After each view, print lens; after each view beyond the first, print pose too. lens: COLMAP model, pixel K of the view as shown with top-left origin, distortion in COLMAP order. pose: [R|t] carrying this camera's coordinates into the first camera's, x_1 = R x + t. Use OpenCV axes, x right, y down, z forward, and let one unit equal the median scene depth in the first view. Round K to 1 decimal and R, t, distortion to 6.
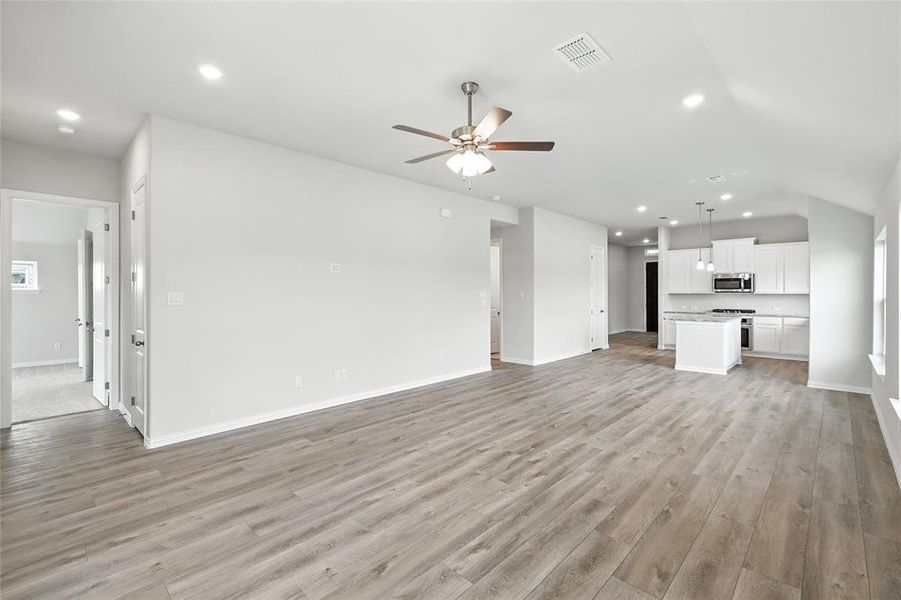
lens RADIAL K [[397.8, 0, 453.6], [0, 397.8, 291.1], [0, 0, 1]] dist [0.001492, -0.000040]
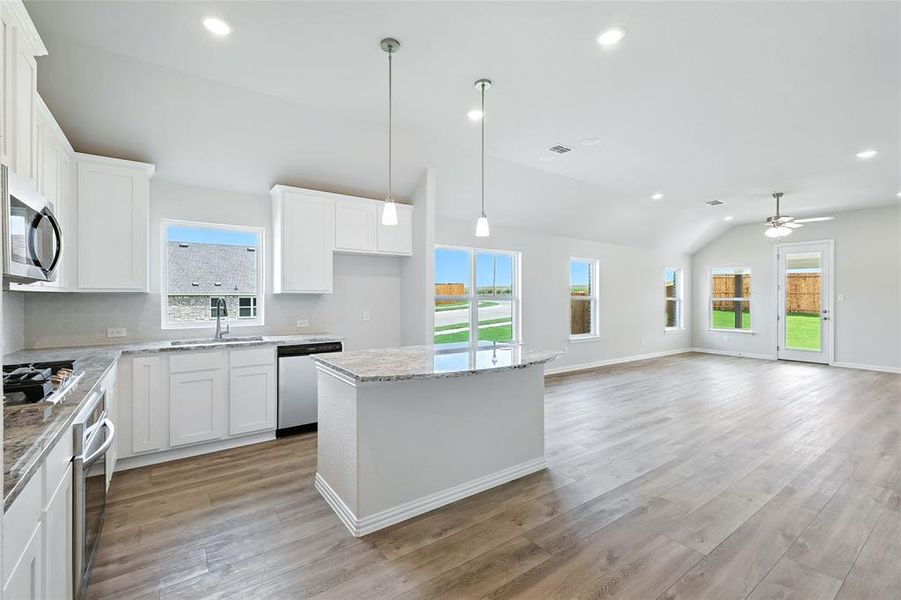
lens RADIAL K [[393.5, 0, 448.5], [0, 393.5, 295.8], [0, 0, 1]] dist [0.001314, -0.000194]
pose [[-0.982416, -0.001278, 0.186701, 0.588358], [-0.002407, 0.999980, -0.005818, 0.012387], [-0.186690, -0.006165, -0.982400, 1.462493]]
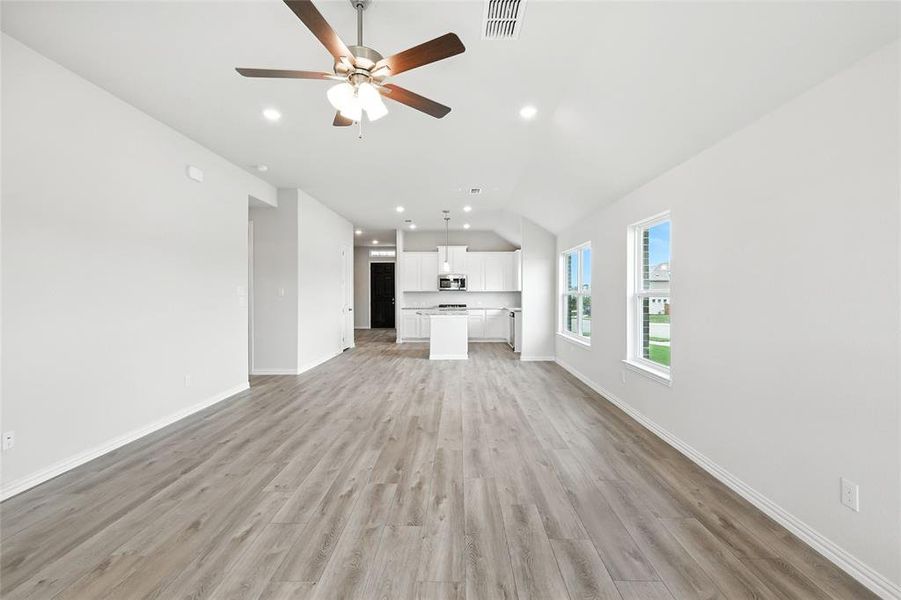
lens RADIAL K [[395.3, 0, 452.1], [0, 395.3, 294.4], [0, 0, 1]] dist [0.002817, 0.000185]
pose [[0.734112, -0.003895, 0.679018, -0.141173], [-0.001100, 0.999975, 0.006925, 0.009159], [-0.679028, -0.005830, 0.734089, 0.158390]]
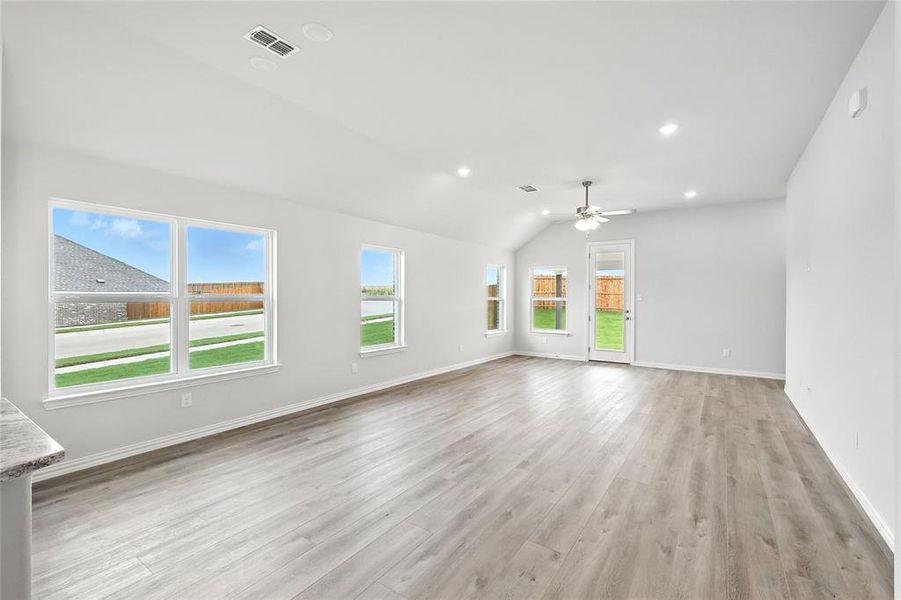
lens RADIAL K [[396.3, 0, 450.8], [0, 396.3, 296.8], [0, 0, 1]] dist [0.003715, 0.000355]
pose [[-0.987141, -0.003163, -0.159819, 0.424007], [-0.002691, 0.999991, -0.003170, 0.011486], [0.159828, -0.002699, -0.987141, 1.199722]]
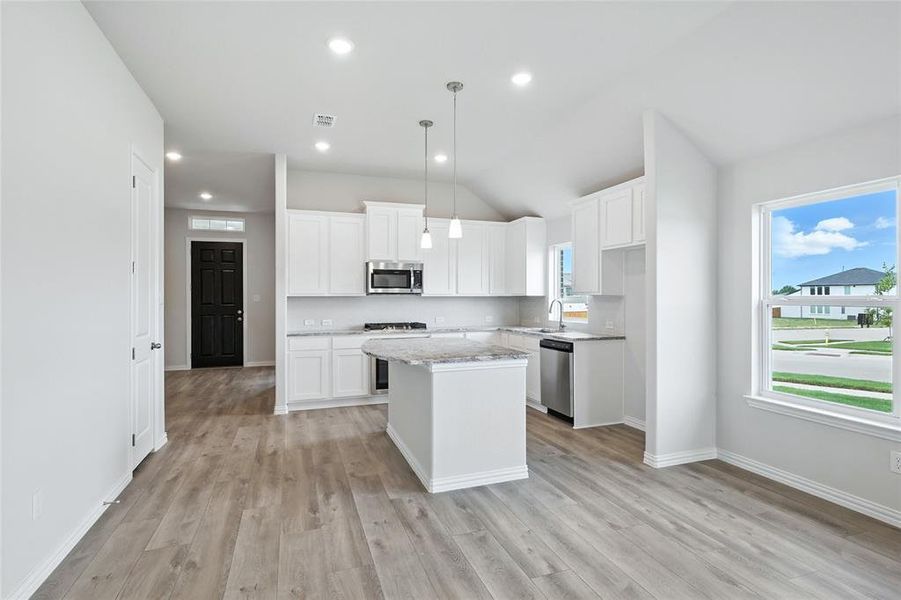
lens RADIAL K [[454.5, 0, 449.8], [0, 454.5, 294.7], [0, 0, 1]] dist [0.003681, 0.000415]
pose [[0.453773, 0.005031, 0.891103, 0.178389], [-0.000652, 0.999986, -0.005314, 0.009658], [-0.891117, 0.001830, 0.453769, 0.796477]]
